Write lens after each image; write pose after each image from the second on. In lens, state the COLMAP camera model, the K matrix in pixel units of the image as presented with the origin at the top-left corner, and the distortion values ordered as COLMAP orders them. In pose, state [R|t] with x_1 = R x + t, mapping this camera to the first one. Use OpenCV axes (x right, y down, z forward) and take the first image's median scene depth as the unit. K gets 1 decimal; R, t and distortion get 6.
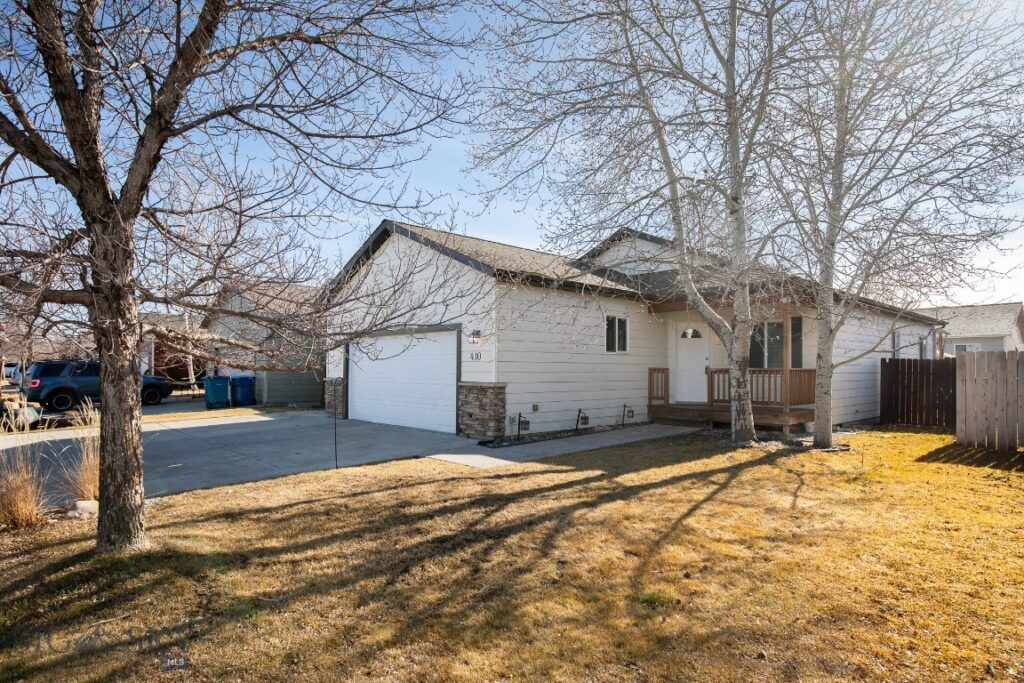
lens RADIAL K [[586.0, 0, 515.1], [0, 586.0, 354.5], [0, 0, 1]] dist [-0.016555, 0.000282]
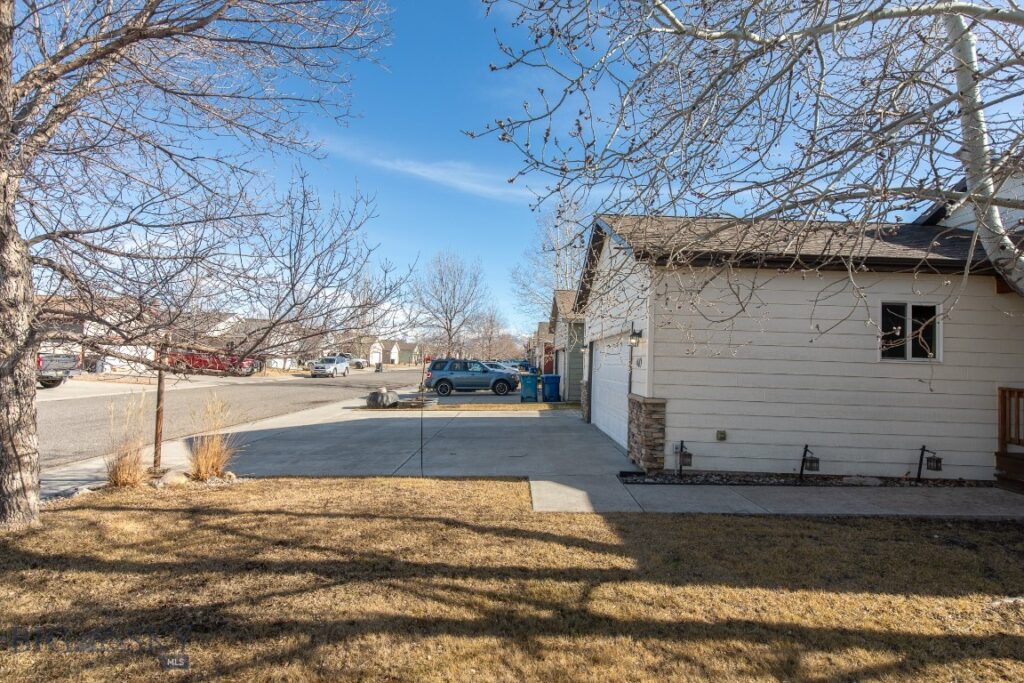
lens RADIAL K [[517.3, 0, 512.0], [0, 517.3, 341.5], [0, 0, 1]] dist [0.001730, 0.000172]
pose [[0.726538, -0.007529, -0.687085, 0.302353], [-0.012564, 0.999627, -0.024239, -0.006648], [0.687012, 0.026243, 0.726172, 0.381568]]
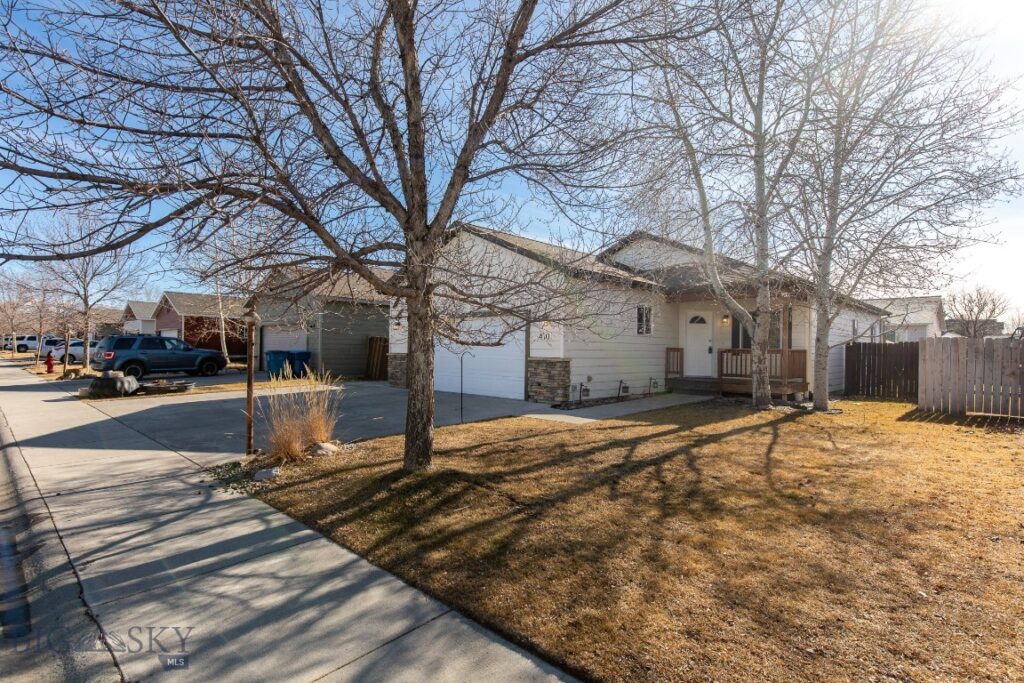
lens RADIAL K [[538.7, 0, 512.0], [0, 538.7, 341.5], [0, 0, 1]] dist [-0.000603, -0.000749]
pose [[0.997855, 0.012558, 0.064251, -0.215135], [-0.013337, 0.999842, 0.011716, 0.001287], [-0.064094, -0.012548, 0.997865, -0.130315]]
